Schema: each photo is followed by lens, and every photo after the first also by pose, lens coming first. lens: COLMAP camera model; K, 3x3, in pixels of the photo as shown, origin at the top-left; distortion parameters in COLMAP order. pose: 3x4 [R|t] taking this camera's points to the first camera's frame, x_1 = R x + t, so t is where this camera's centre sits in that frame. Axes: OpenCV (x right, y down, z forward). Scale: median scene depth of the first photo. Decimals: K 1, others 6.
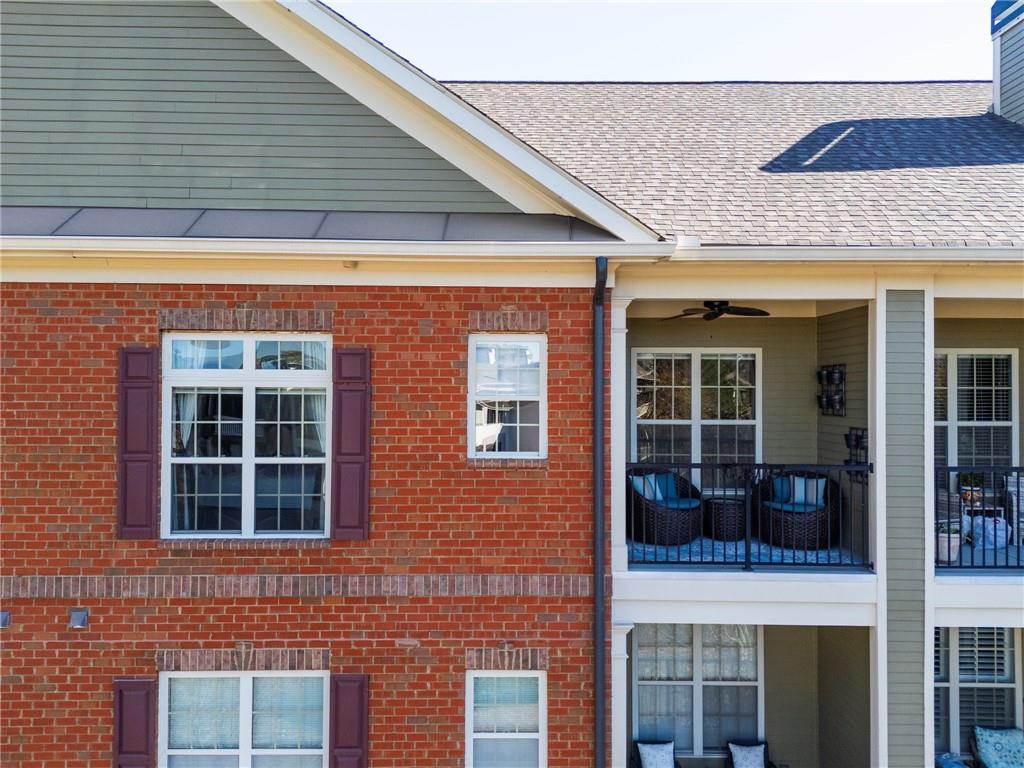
lens RADIAL K [[759.2, 0, 505.5], [0, 759.2, 379.8], [0, 0, 1]] dist [0.010208, -0.028139]
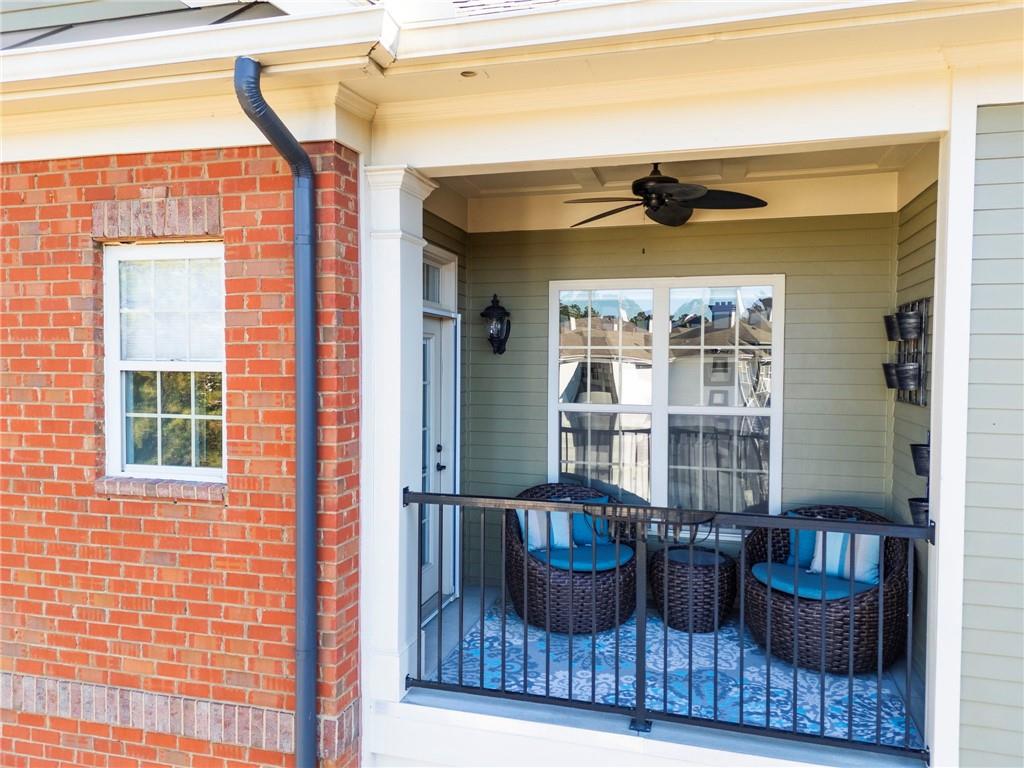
lens RADIAL K [[759.2, 0, 518.9], [0, 759.2, 392.3], [0, 0, 1]] dist [0.010208, -0.028139]
pose [[0.968305, 0.014272, -0.249364, 0.378029], [0.002144, 0.997855, 0.065435, 0.008075], [0.249763, -0.063896, 0.966196, 0.553736]]
